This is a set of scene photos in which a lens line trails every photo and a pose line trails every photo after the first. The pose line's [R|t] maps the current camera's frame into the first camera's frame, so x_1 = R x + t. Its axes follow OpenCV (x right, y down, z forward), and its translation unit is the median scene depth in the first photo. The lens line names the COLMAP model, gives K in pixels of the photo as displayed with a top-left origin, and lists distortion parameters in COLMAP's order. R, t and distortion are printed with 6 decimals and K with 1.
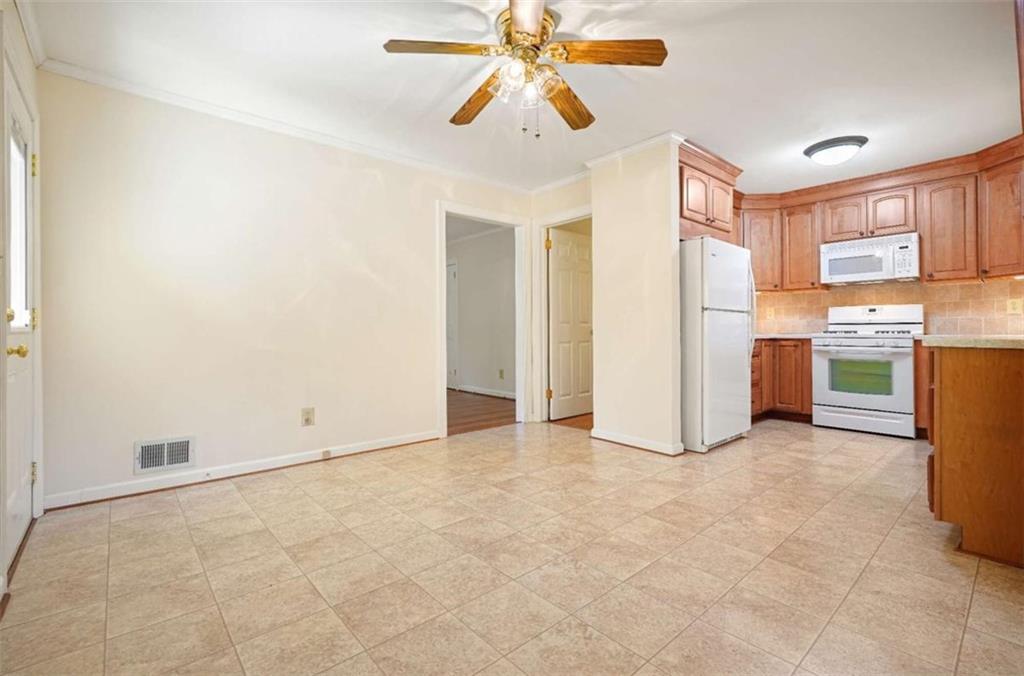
lens RADIAL K [[465.0, 0, 513.5], [0, 465.0, 326.0], [0, 0, 1]] dist [-0.008315, 0.007363]
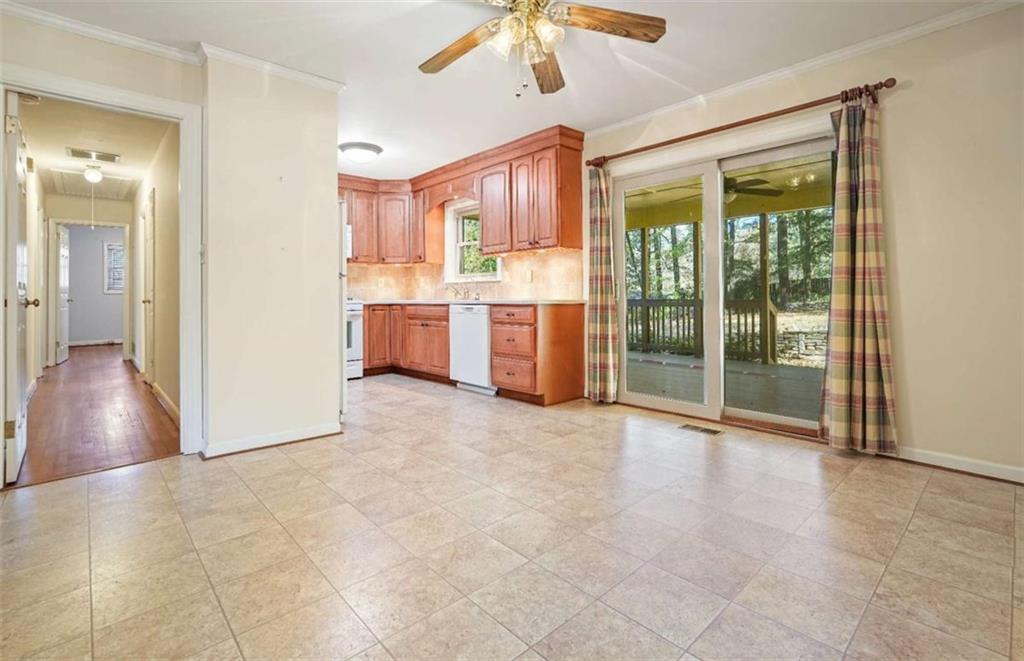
lens RADIAL K [[467.8, 0, 521.2], [0, 467.8, 289.1], [0, 0, 1]] dist [-0.004632, 0.002143]
pose [[-0.031771, 0.018867, 0.999317, -0.526228], [-0.000610, 0.999821, -0.018896, 0.010018], [-0.999495, -0.001210, -0.031754, 0.585884]]
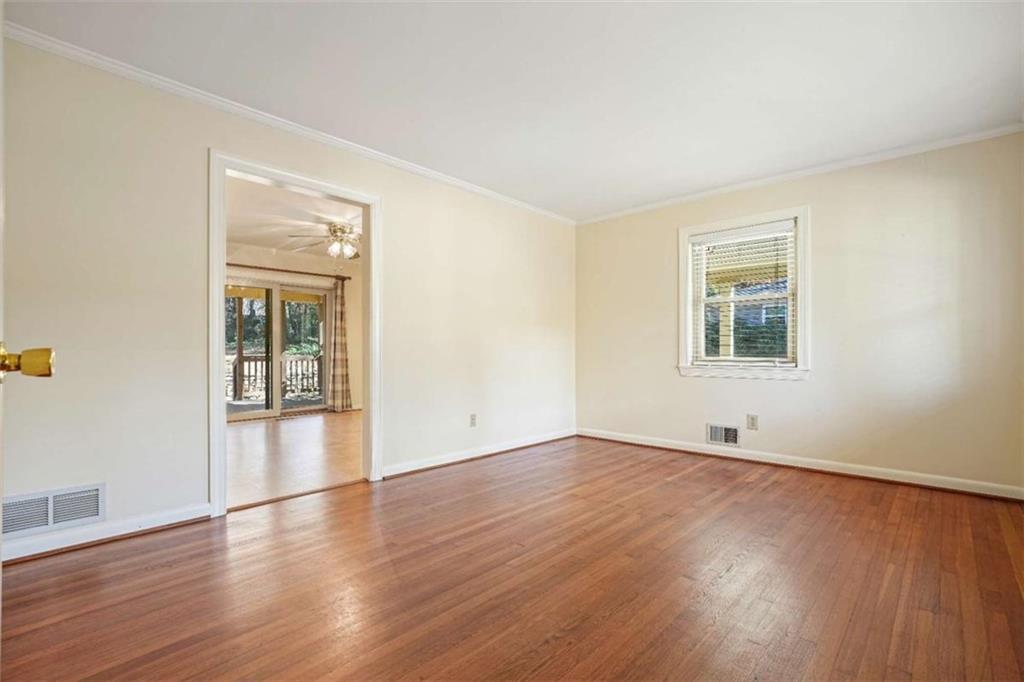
lens RADIAL K [[465.0, 0, 507.4], [0, 465.0, 356.3], [0, 0, 1]] dist [-0.008315, 0.007363]
pose [[-0.997073, 0.008127, -0.076019, -0.375378], [0.008133, 0.999967, 0.000228, 0.022144], [0.076018, -0.000391, -0.997106, 1.974419]]
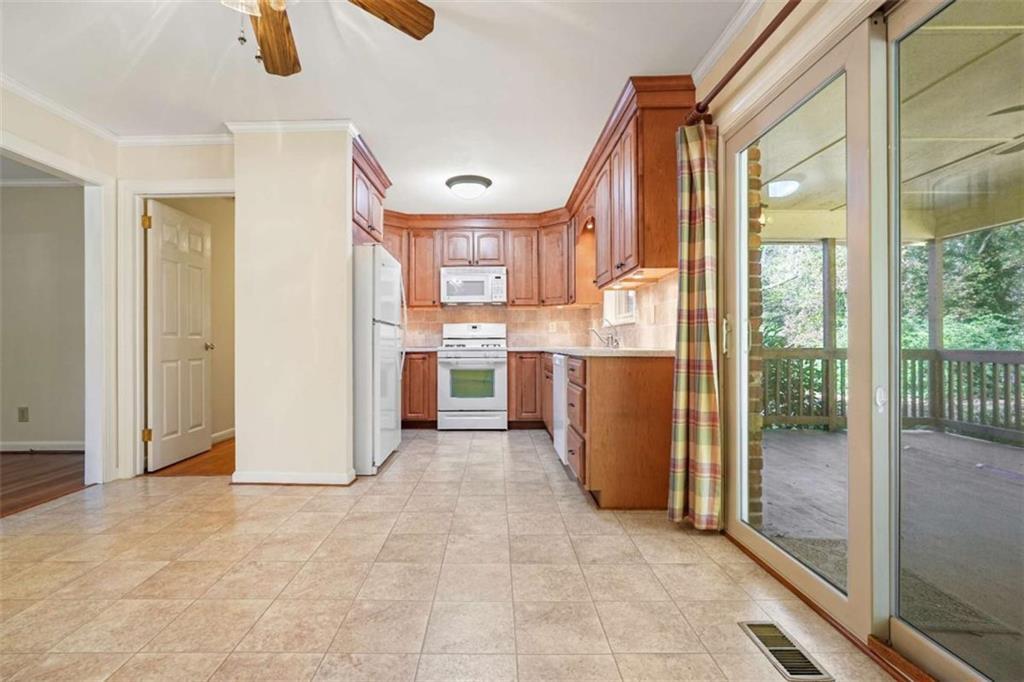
lens RADIAL K [[481.3, 0, 493.2], [0, 481.3, 341.0], [0, 0, 1]] dist [-0.004790, 0.005830]
pose [[0.669684, 0.004016, 0.742635, -0.137101], [-0.005737, 0.999984, -0.000234, 0.001856], [-0.742624, -0.004104, 0.669696, 0.154404]]
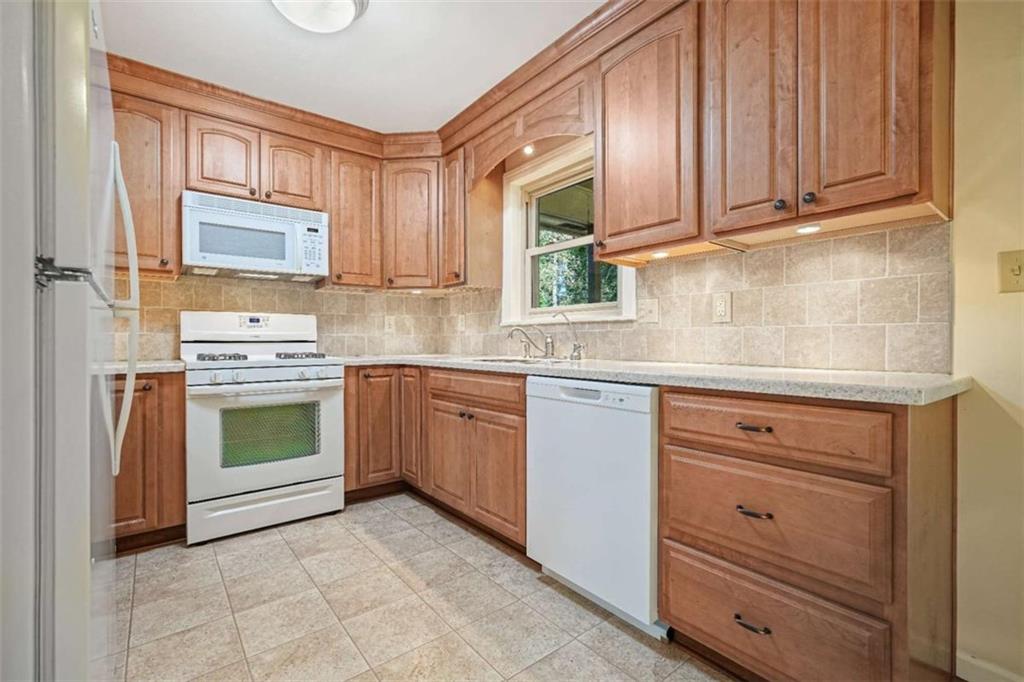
lens RADIAL K [[465.0, 0, 509.2], [0, 465.0, 341.4], [0, 0, 1]] dist [-0.008315, 0.007363]
pose [[0.067942, 0.001910, 0.997687, 0.198032], [-0.009624, 0.999953, -0.001259, -0.009009], [-0.997643, -0.009517, 0.067958, 0.718770]]
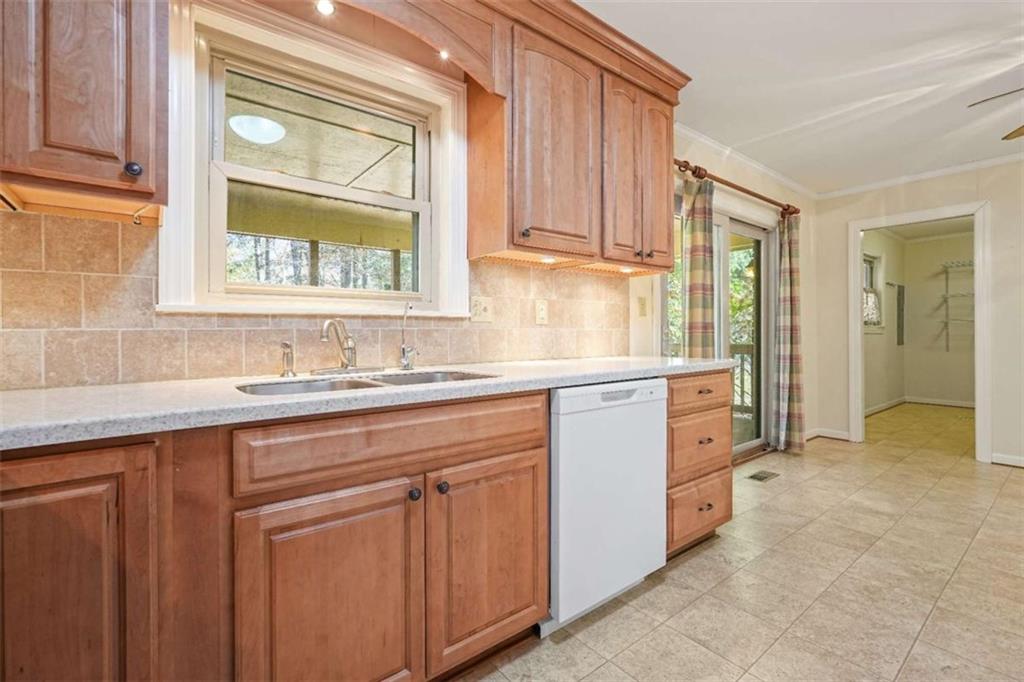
lens RADIAL K [[465.0, 0, 517.3], [0, 465.0, 330.1], [0, 0, 1]] dist [-0.008315, 0.007363]
pose [[-0.998998, 0.004235, 0.044548, 0.711899], [0.003696, 0.999919, -0.012164, -0.017763], [-0.044596, -0.011987, -0.998933, 1.118544]]
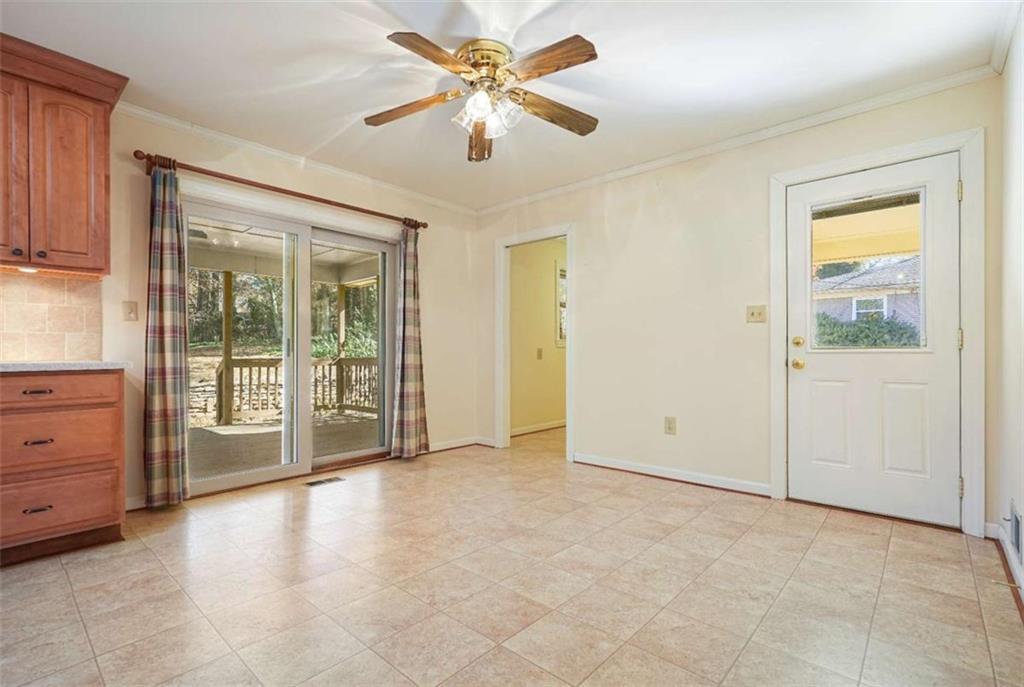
lens RADIAL K [[465.0, 0, 494.3], [0, 465.0, 355.8], [0, 0, 1]] dist [-0.008315, 0.007363]
pose [[-0.995908, 0.006350, -0.090155, 0.056989], [0.006720, 0.999970, -0.003804, 0.011908], [0.090128, -0.004394, -0.995920, 1.142763]]
